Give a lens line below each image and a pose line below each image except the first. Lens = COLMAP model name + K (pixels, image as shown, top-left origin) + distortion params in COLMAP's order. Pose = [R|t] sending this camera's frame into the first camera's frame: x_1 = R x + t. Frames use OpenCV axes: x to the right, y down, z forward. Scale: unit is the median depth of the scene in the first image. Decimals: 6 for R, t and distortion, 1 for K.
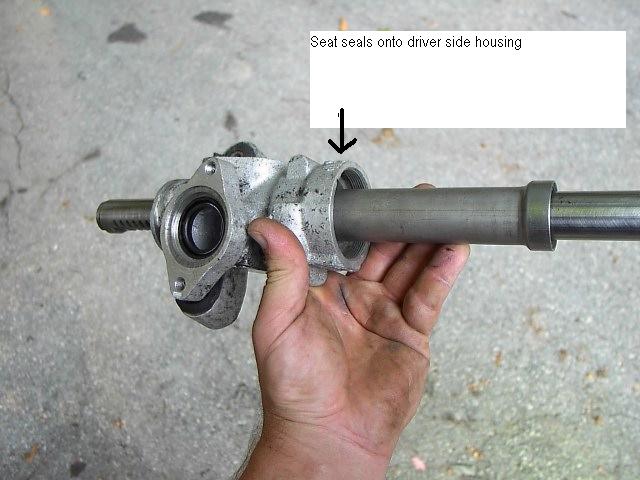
lens RADIAL K [[649.0, 0, 320.0], [0, 649.0, 240.0], [0, 0, 1]] dist [-0.172535, 0.193303]
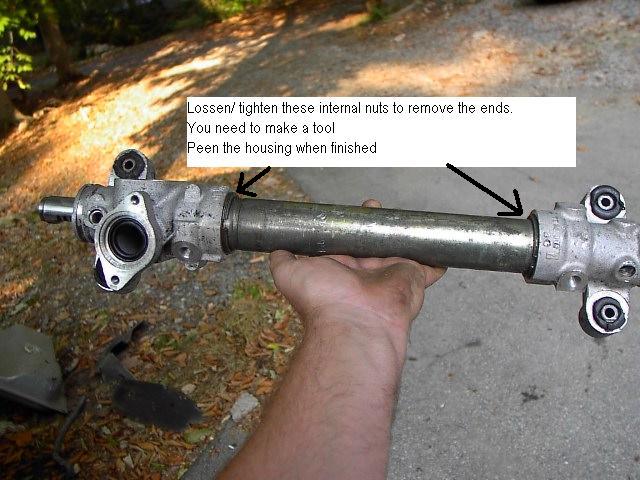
lens RADIAL K [[649.0, 0, 320.0], [0, 649.0, 240.0], [0, 0, 1]] dist [-0.172535, 0.193303]
pose [[0.913128, 0.122529, -0.388824, -0.198538], [-0.270328, 0.895909, -0.352520, 0.212754], [0.305157, 0.427006, 0.851202, -0.208721]]
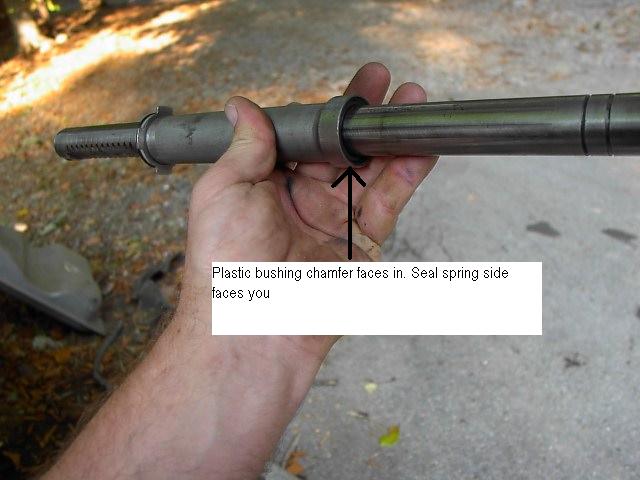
lens RADIAL K [[649.0, 0, 320.0], [0, 649.0, 240.0], [0, 0, 1]] dist [-0.172535, 0.193303]
pose [[0.895051, 0.241680, -0.374799, -0.297173], [-0.361515, 0.885311, -0.292457, 0.268157], [0.261132, 0.397259, 0.879770, -0.229813]]
